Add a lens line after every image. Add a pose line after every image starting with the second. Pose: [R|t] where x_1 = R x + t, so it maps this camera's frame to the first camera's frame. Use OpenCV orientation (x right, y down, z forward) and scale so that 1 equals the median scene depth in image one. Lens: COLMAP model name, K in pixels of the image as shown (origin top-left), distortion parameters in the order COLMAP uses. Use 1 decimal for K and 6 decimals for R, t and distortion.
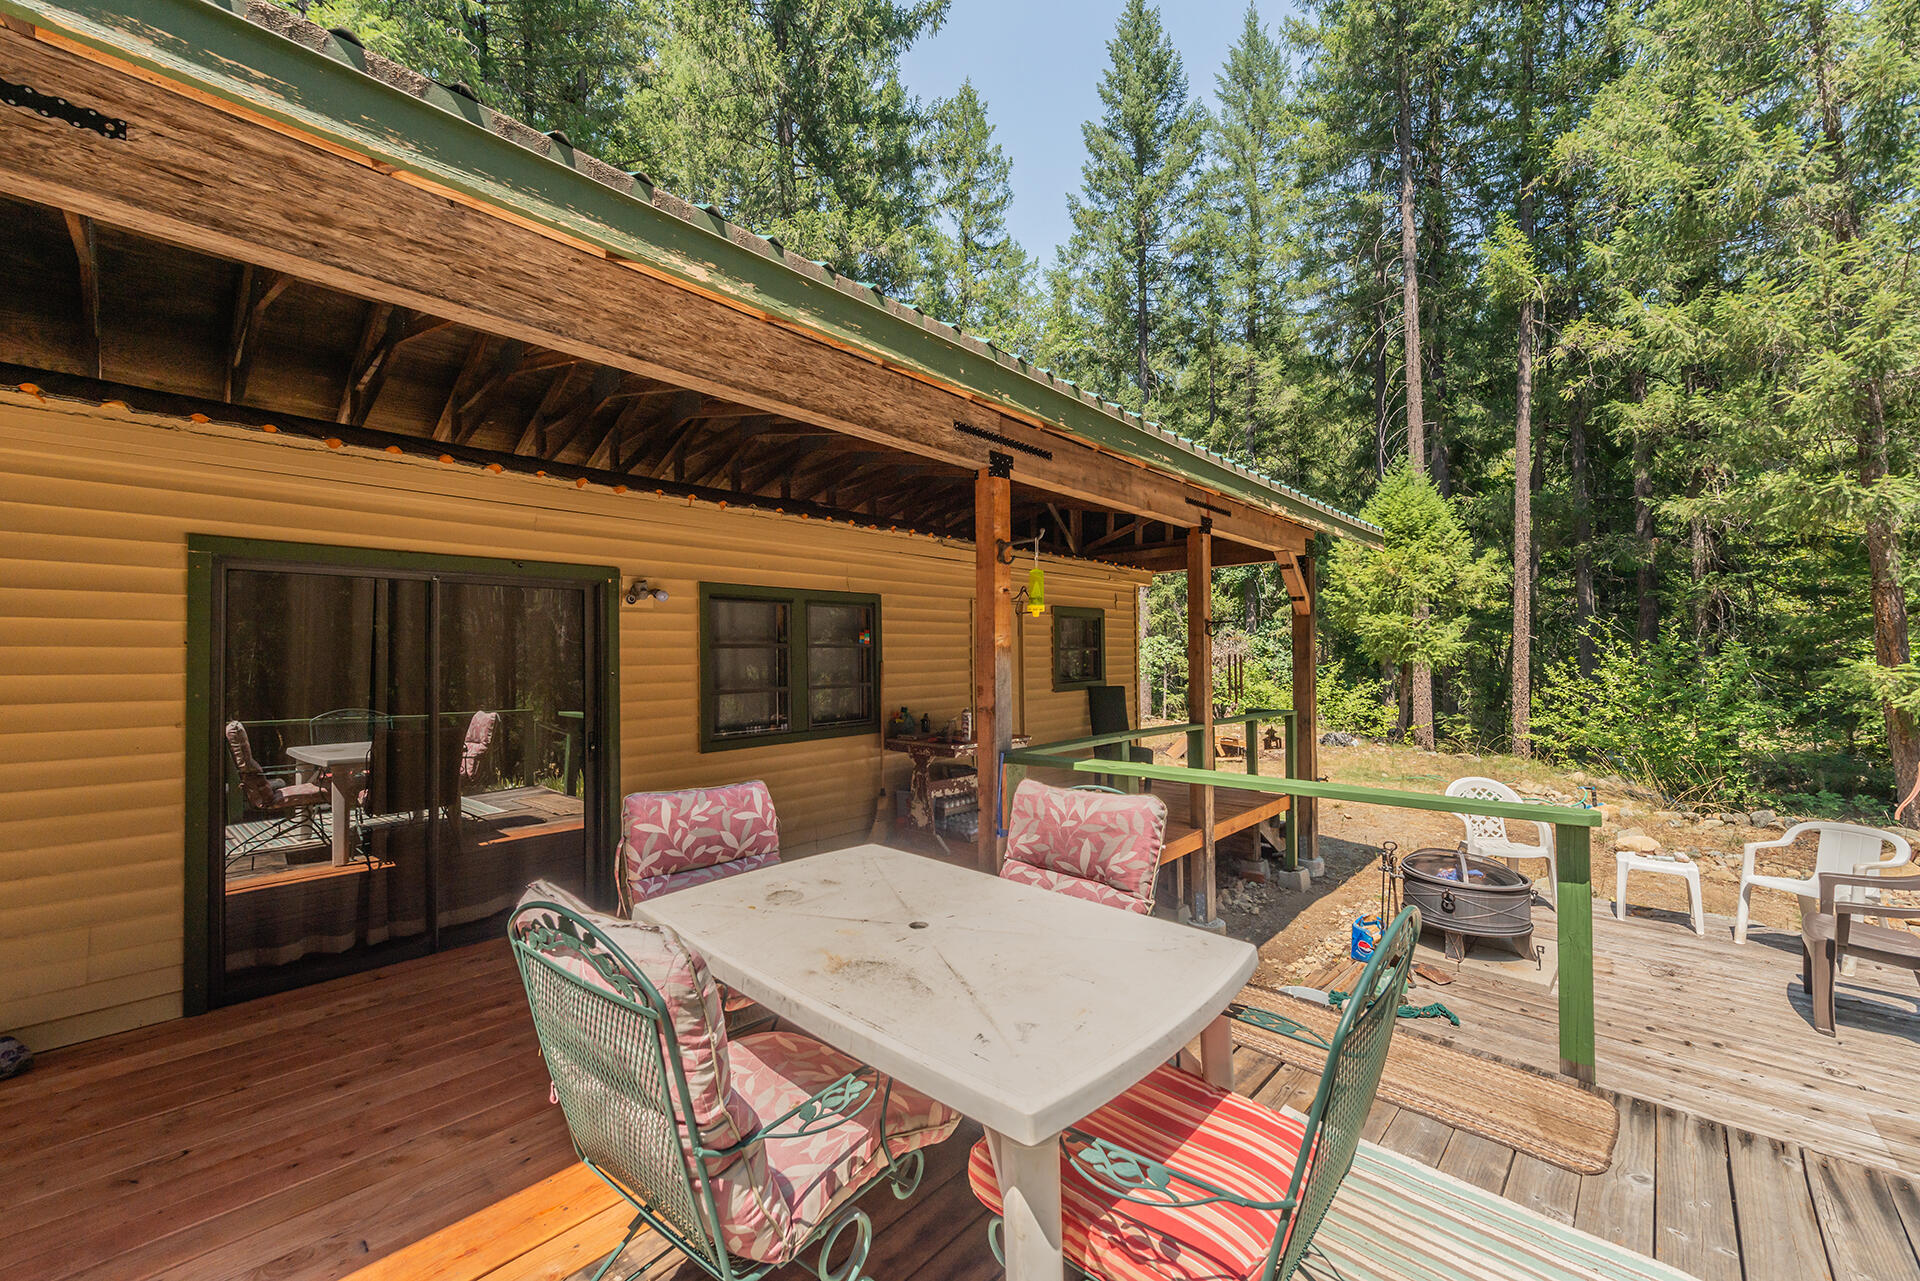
lens RADIAL K [[755.9, 0, 955.4], [0, 755.9, 645.7], [0, 0, 1]] dist [0.017200, -0.005346]
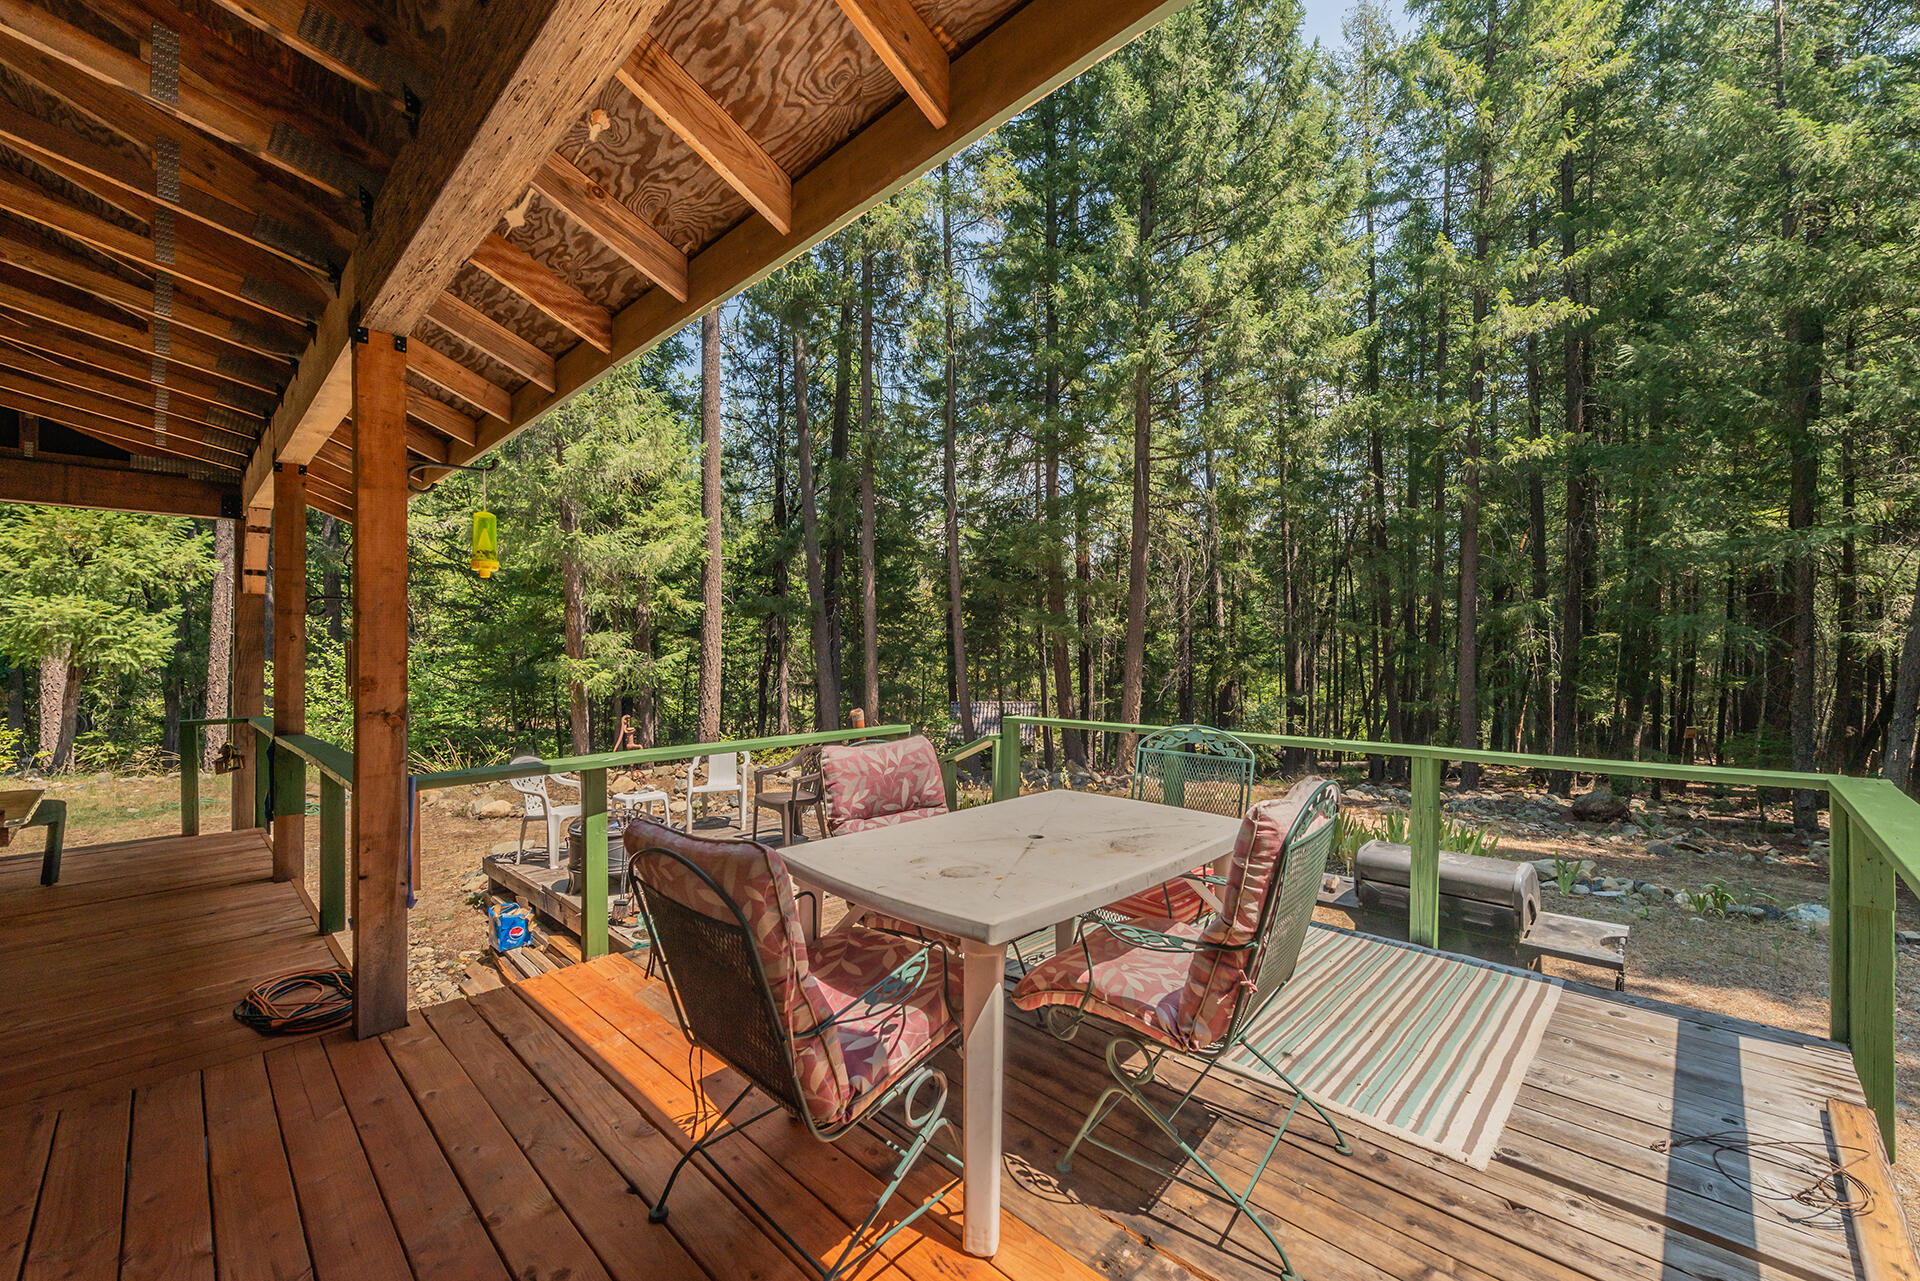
lens RADIAL K [[755.9, 0, 955.4], [0, 755.9, 645.7], [0, 0, 1]] dist [0.017200, -0.005346]
pose [[0.021857, 0.013955, 0.999664, -1.062938], [-0.009018, 0.999865, -0.013761, 0.055338], [-0.999720, -0.008714, 0.021980, 0.894146]]
